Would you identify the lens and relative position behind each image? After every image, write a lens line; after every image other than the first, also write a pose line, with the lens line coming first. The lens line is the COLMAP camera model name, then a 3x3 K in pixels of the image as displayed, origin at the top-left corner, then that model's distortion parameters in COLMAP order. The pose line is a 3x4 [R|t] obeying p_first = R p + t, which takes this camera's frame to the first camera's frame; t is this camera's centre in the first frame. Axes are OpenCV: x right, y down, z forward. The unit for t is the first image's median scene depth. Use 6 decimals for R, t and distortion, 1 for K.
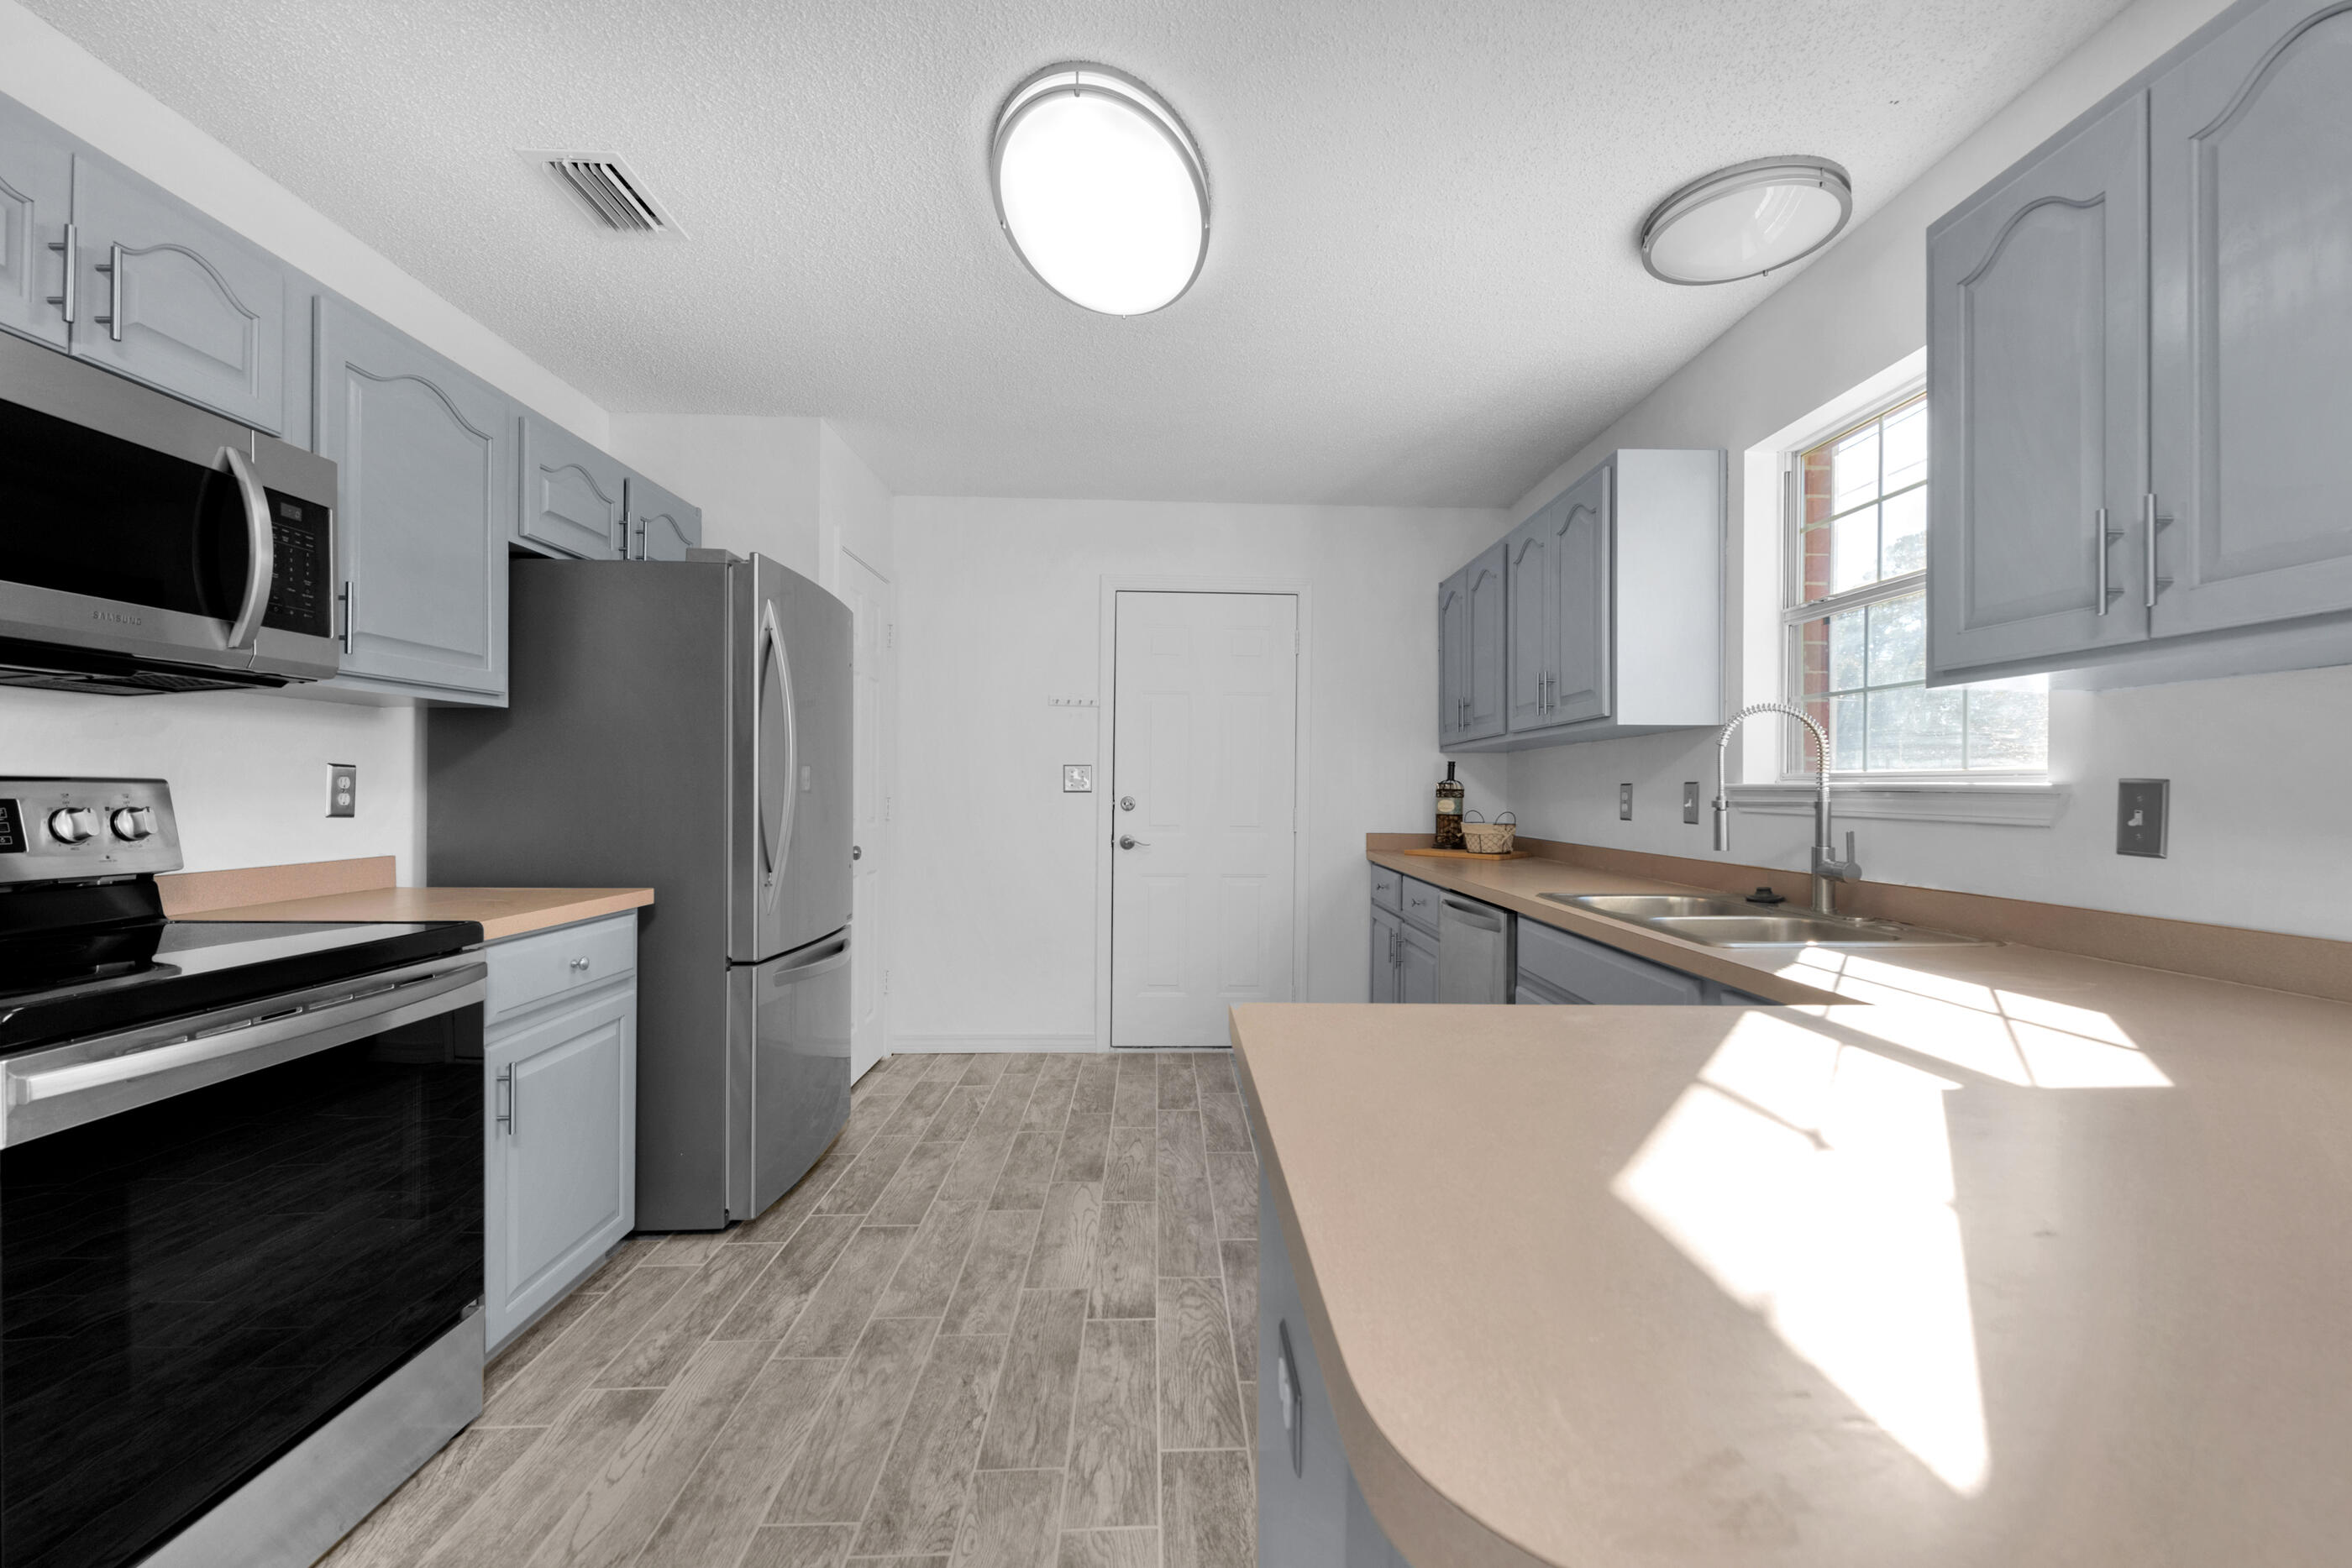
lens RADIAL K [[976.4, 0, 1207.5], [0, 976.4, 783.5], [0, 0, 1]] dist [0.006764, -0.005010]
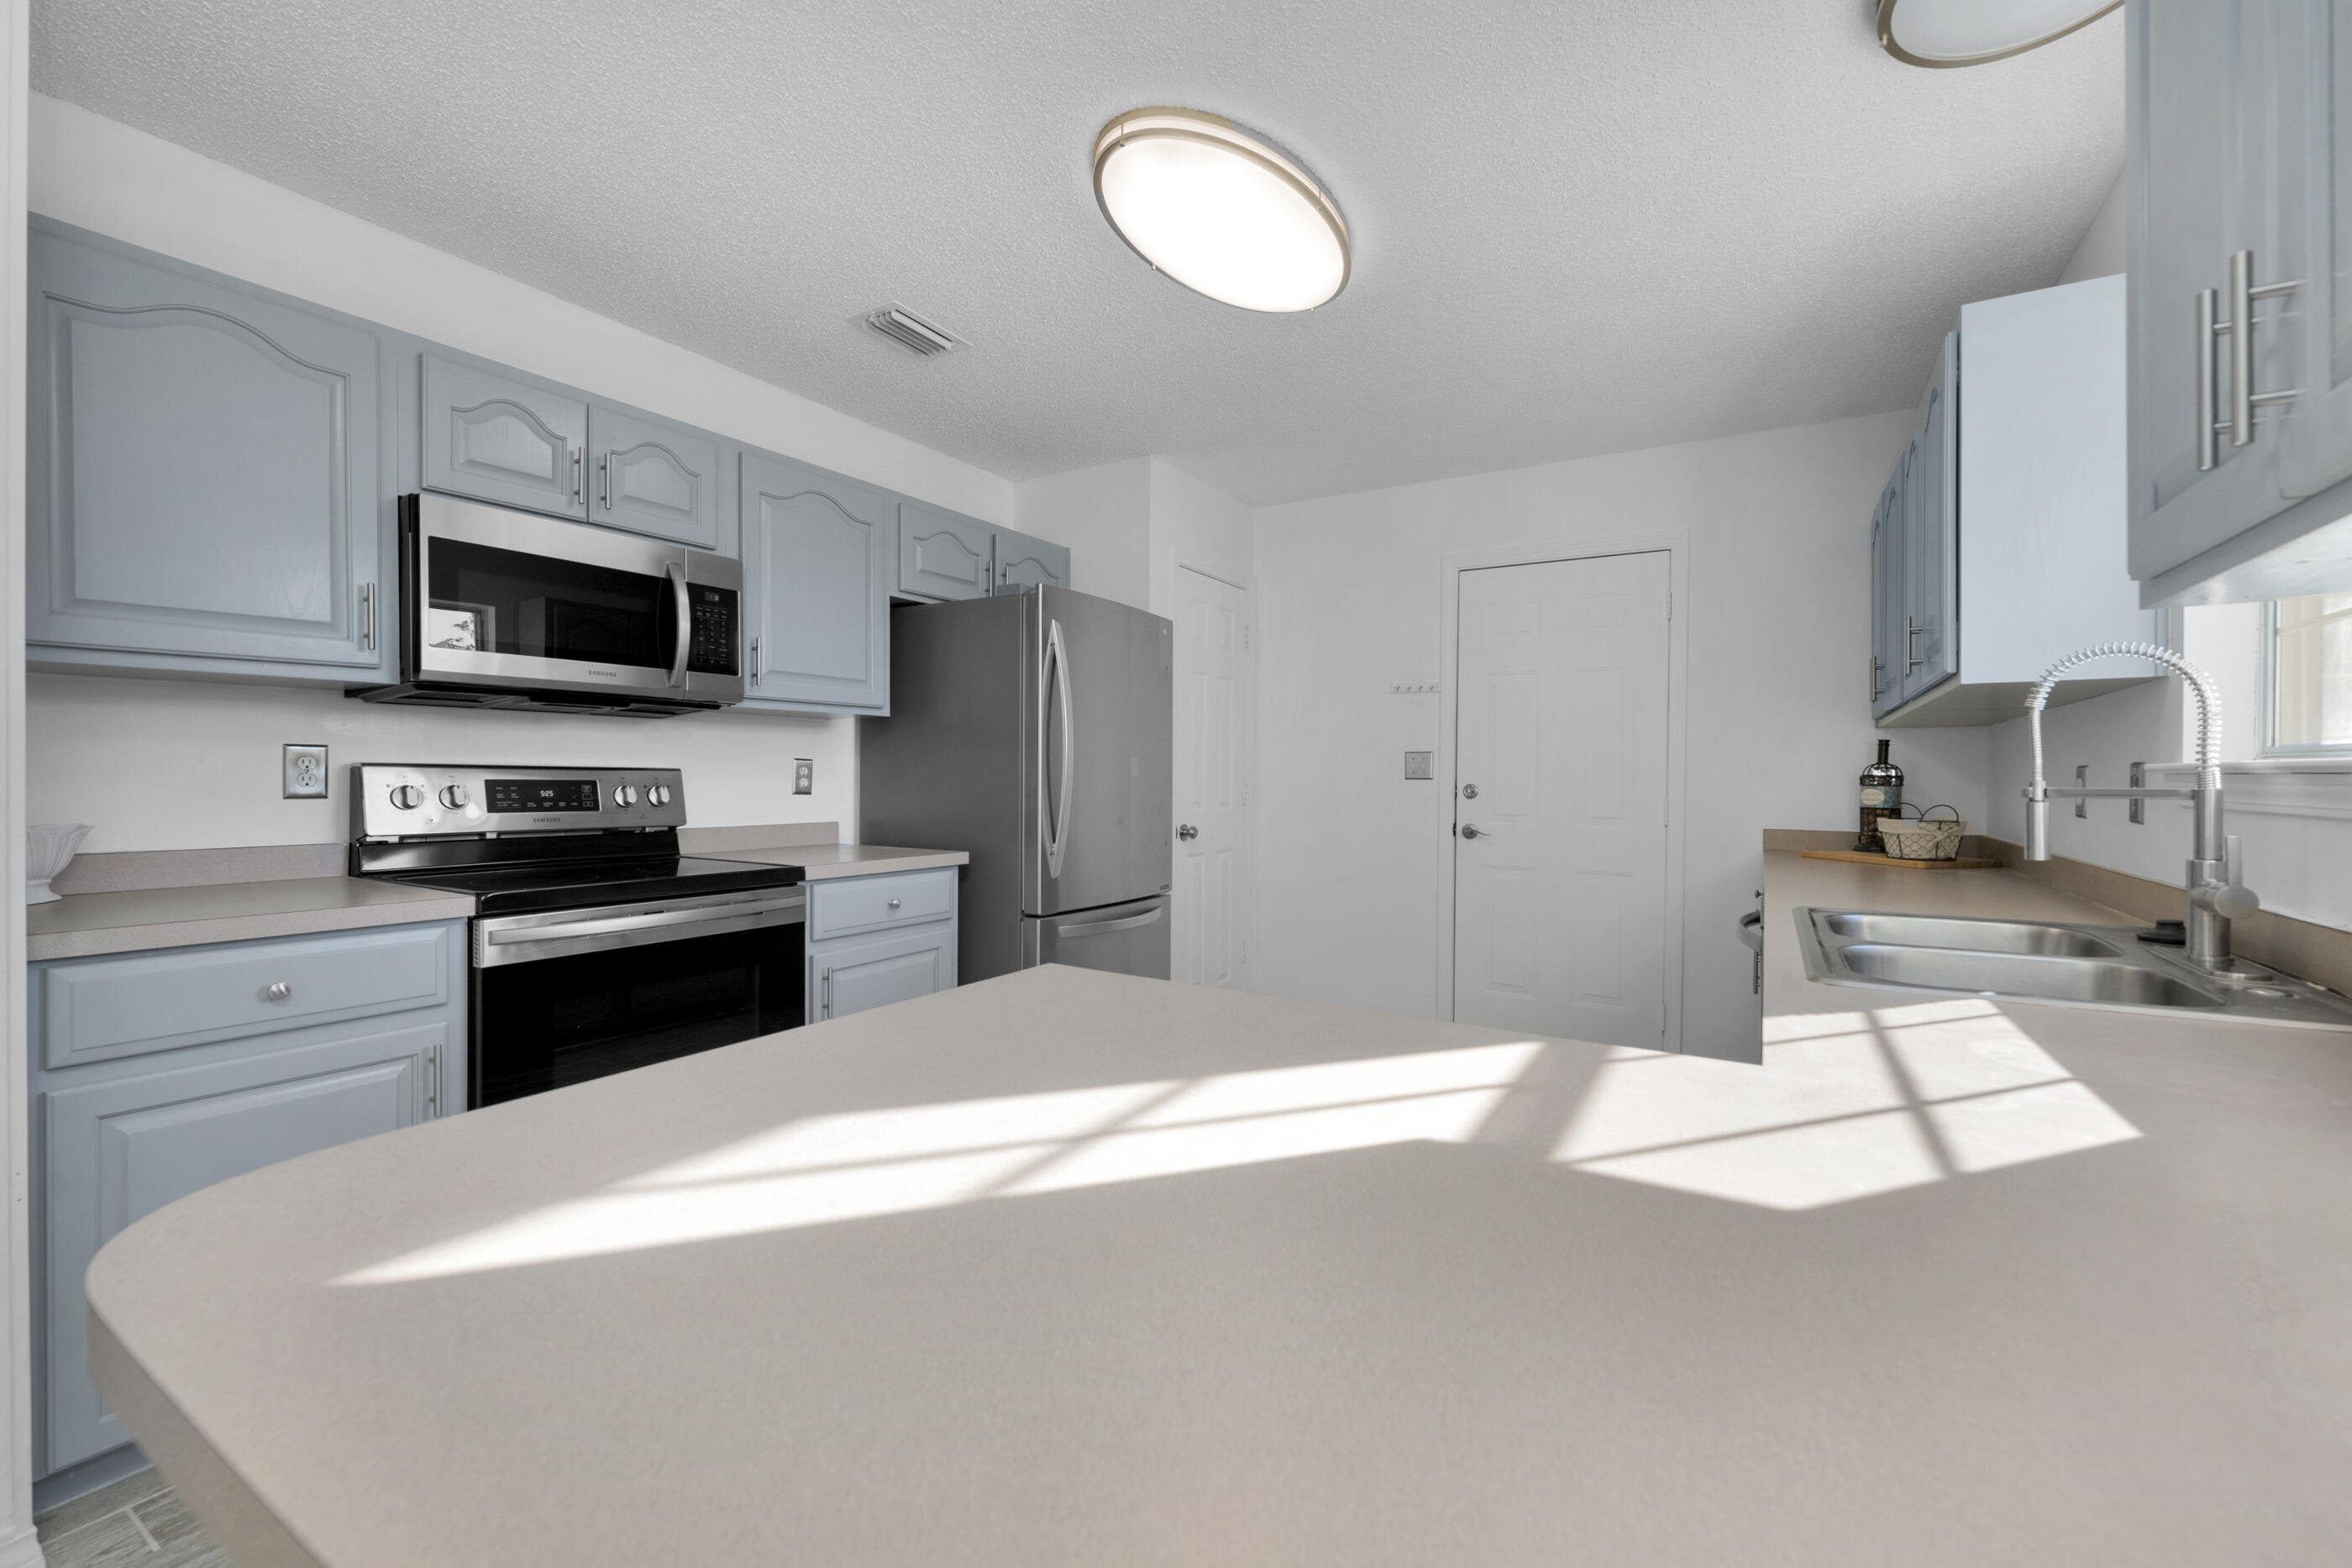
lens RADIAL K [[976.4, 0, 1207.5], [0, 976.4, 783.5], [0, 0, 1]] dist [0.006764, -0.005010]
pose [[0.830585, 0.002825, -0.556885, 0.432192], [0.002636, 0.999956, 0.009003, 0.006785], [0.556886, -0.008946, 0.830541, 0.100973]]
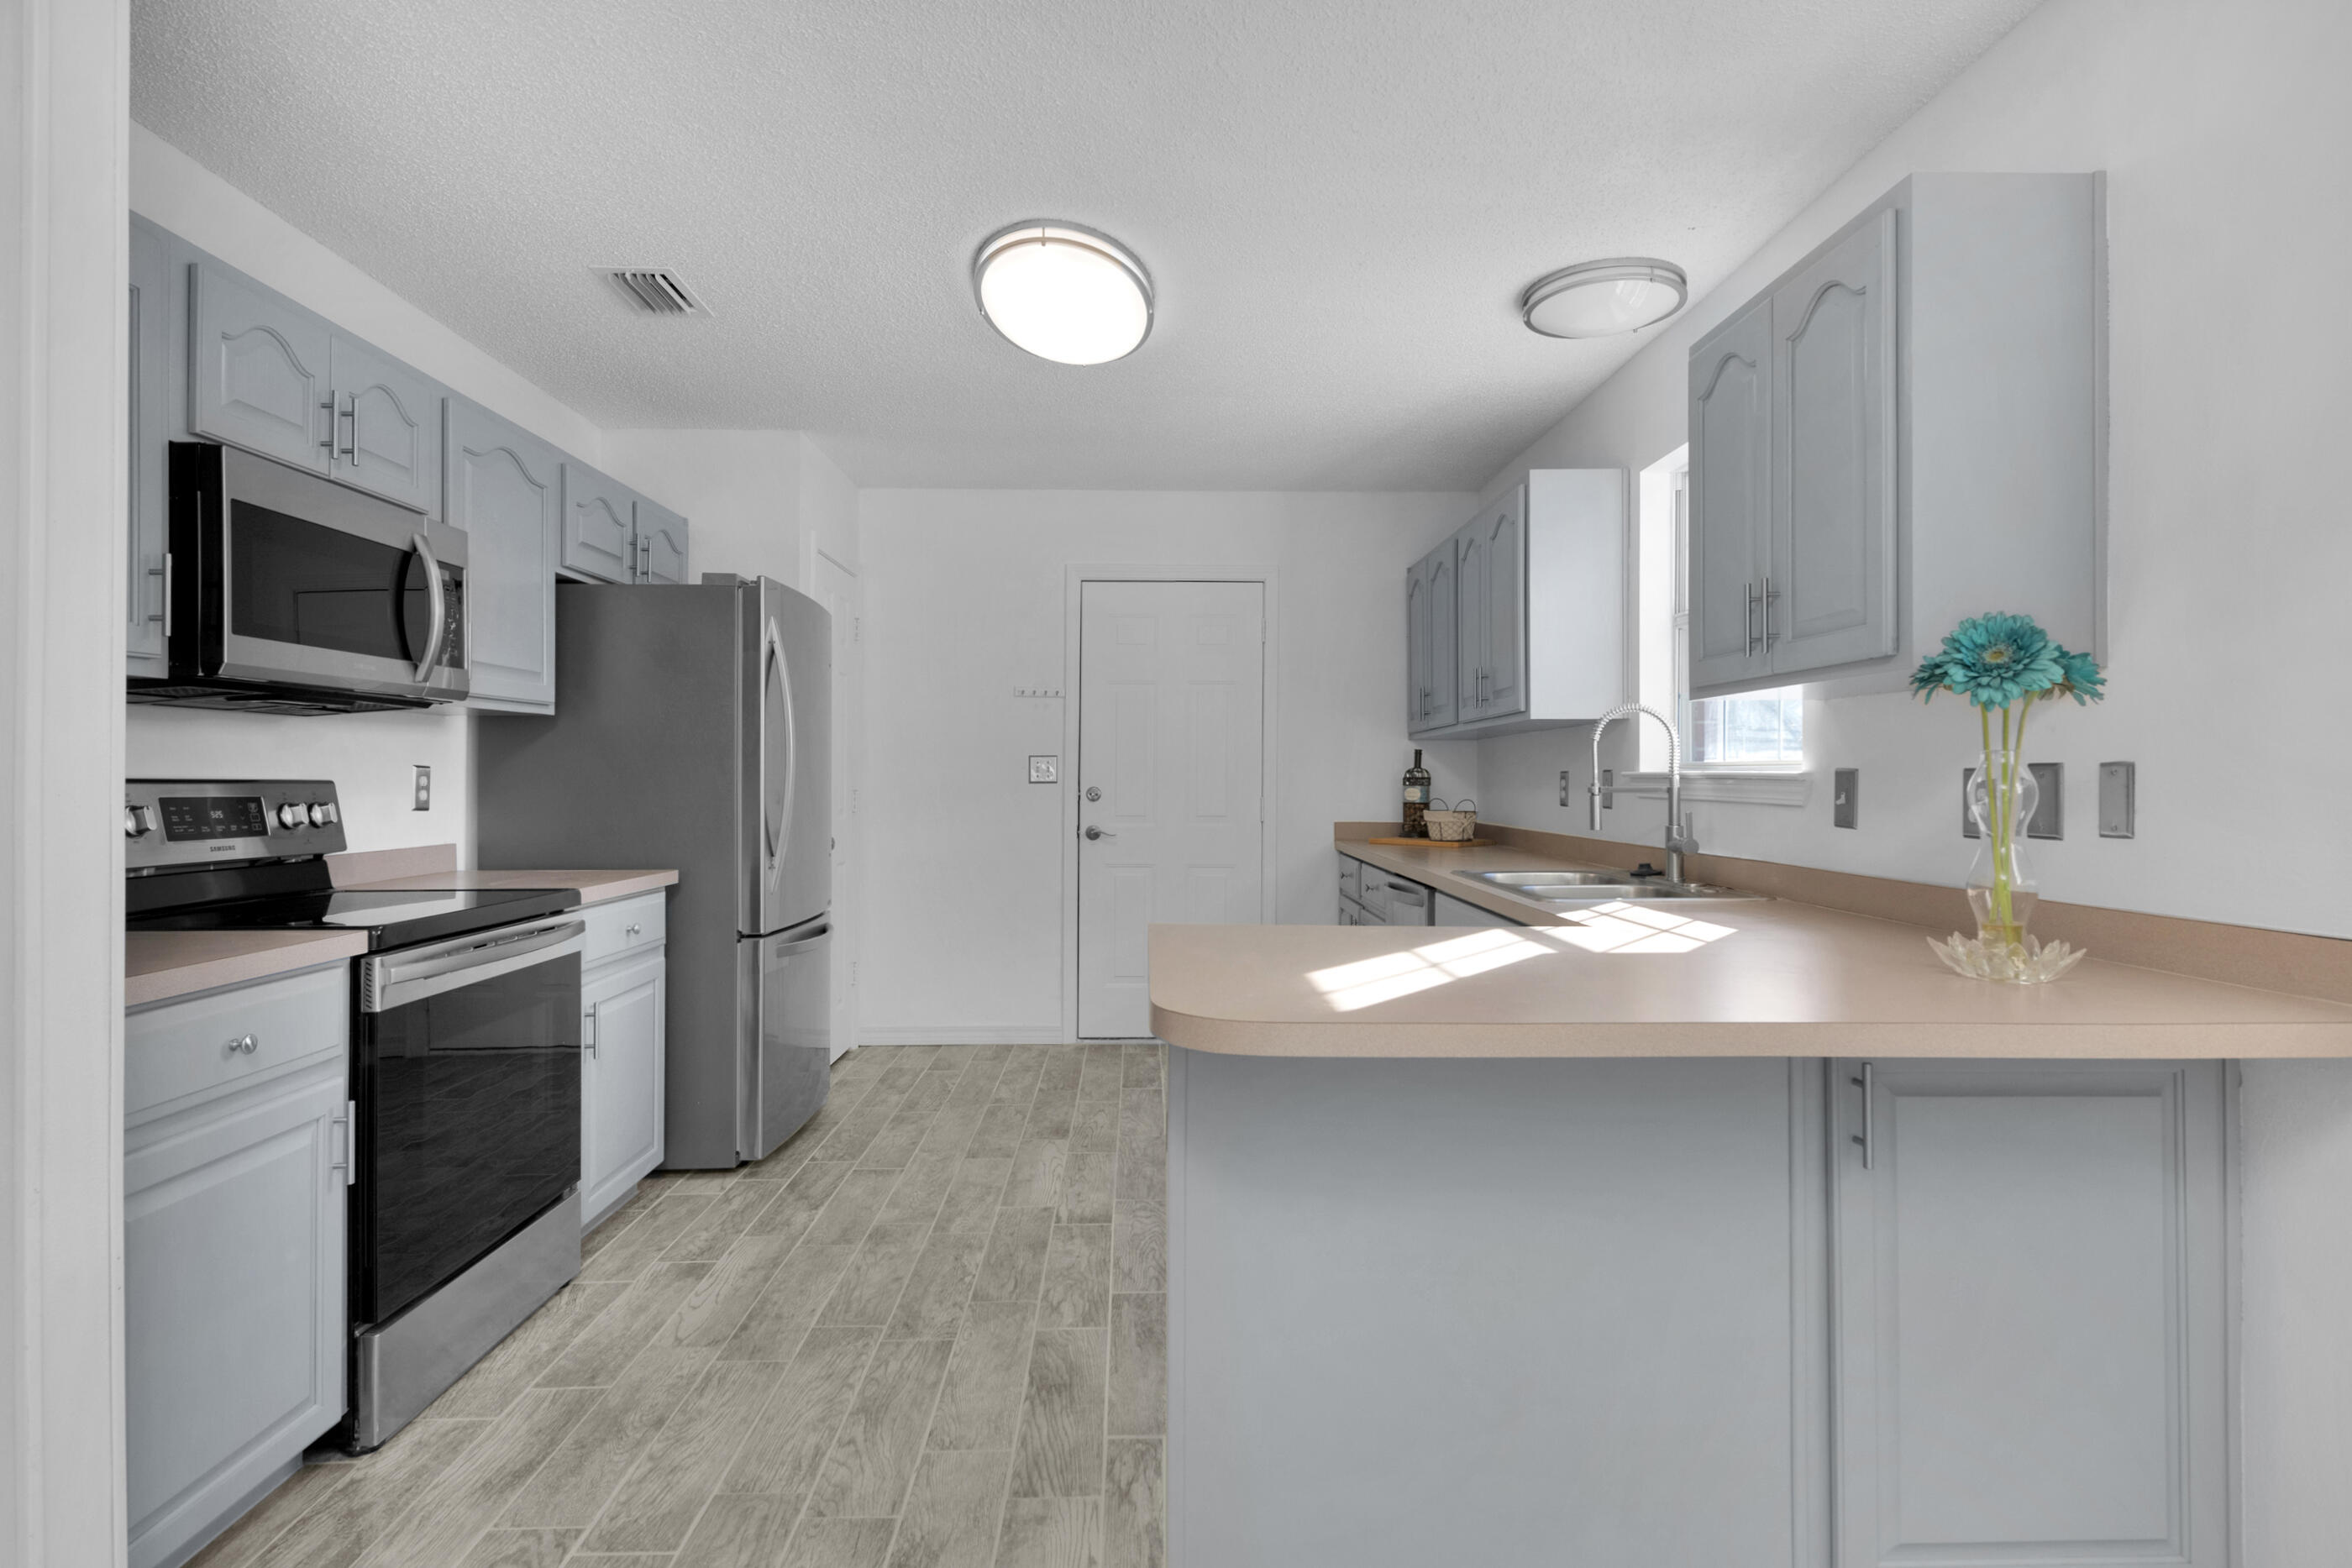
lens RADIAL K [[1256.6, 0, 1210.1], [0, 1256.6, 728.9], [0, 0, 1]] dist [0.050949, 0.000463]
pose [[0.999975, -0.006319, 0.003132, 0.061035], [0.006418, 0.999442, -0.032786, -0.005788], [-0.002923, 0.032805, 0.999457, -0.523673]]
